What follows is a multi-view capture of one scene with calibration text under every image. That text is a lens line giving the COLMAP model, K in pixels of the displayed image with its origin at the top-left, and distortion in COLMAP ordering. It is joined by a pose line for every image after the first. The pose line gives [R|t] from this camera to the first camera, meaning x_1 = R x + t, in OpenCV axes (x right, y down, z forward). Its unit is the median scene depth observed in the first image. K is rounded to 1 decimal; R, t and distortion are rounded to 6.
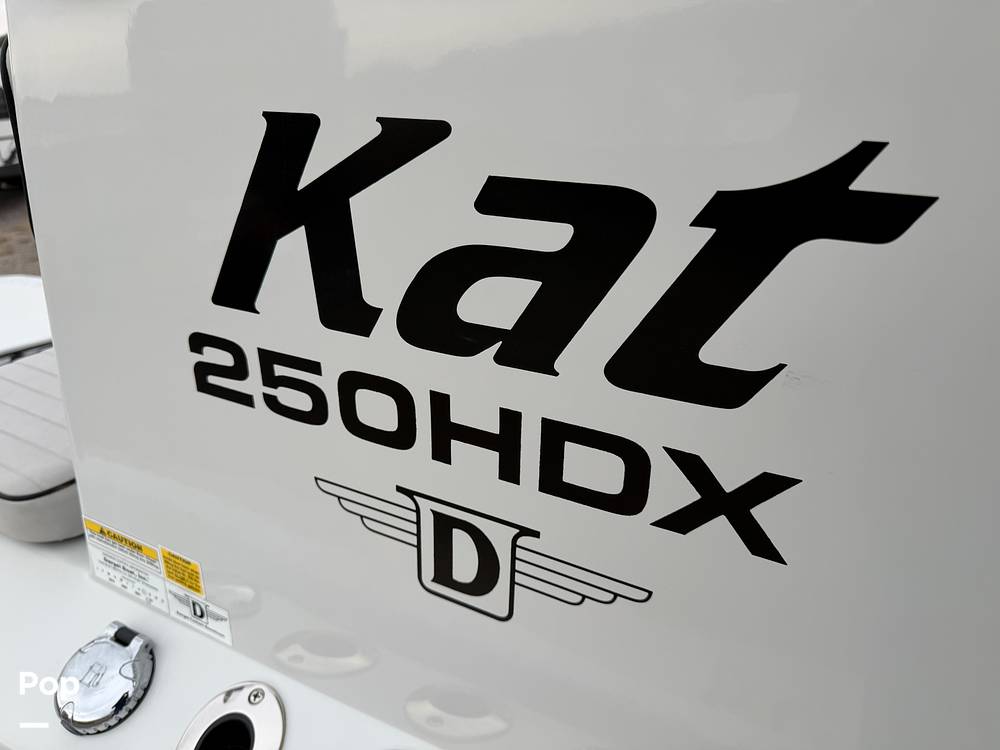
lens RADIAL K [[685.2, 0, 498.6], [0, 685.2, 381.0], [0, 0, 1]] dist [-0.002147, -0.003245]
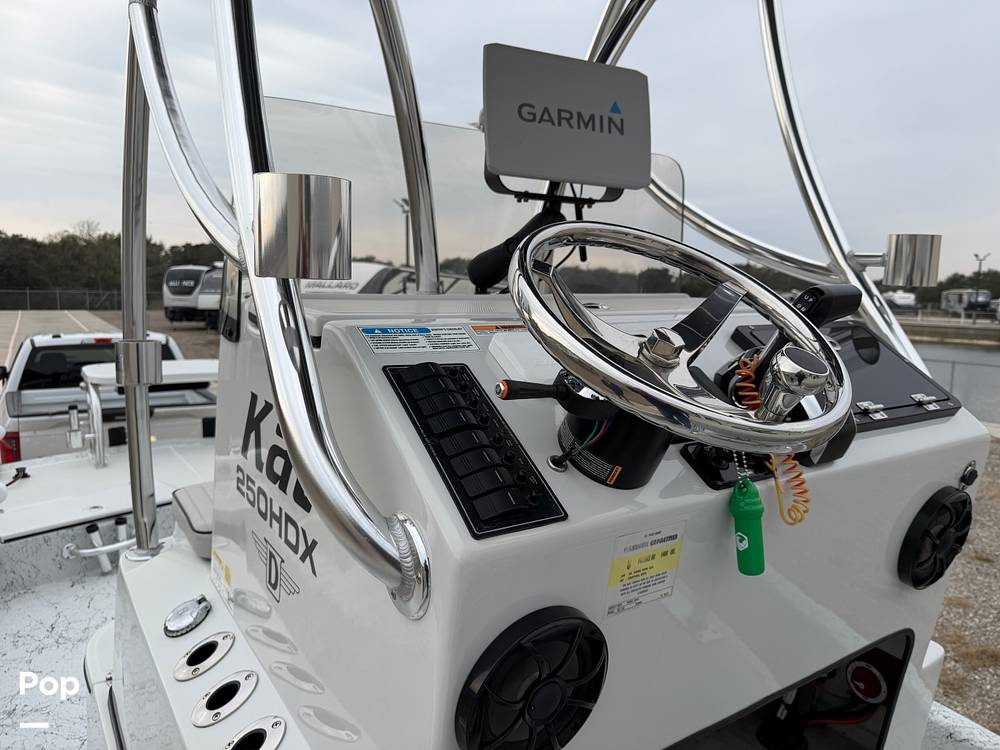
lens RADIAL K [[685.2, 0, 501.1], [0, 685.2, 372.5], [0, 0, 1]] dist [-0.002147, -0.003245]
pose [[0.885676, 0.085423, -0.456378, 1.604275], [-0.206235, 0.953021, -0.221851, -0.035945], [0.415987, 0.290609, 0.861685, -0.888697]]
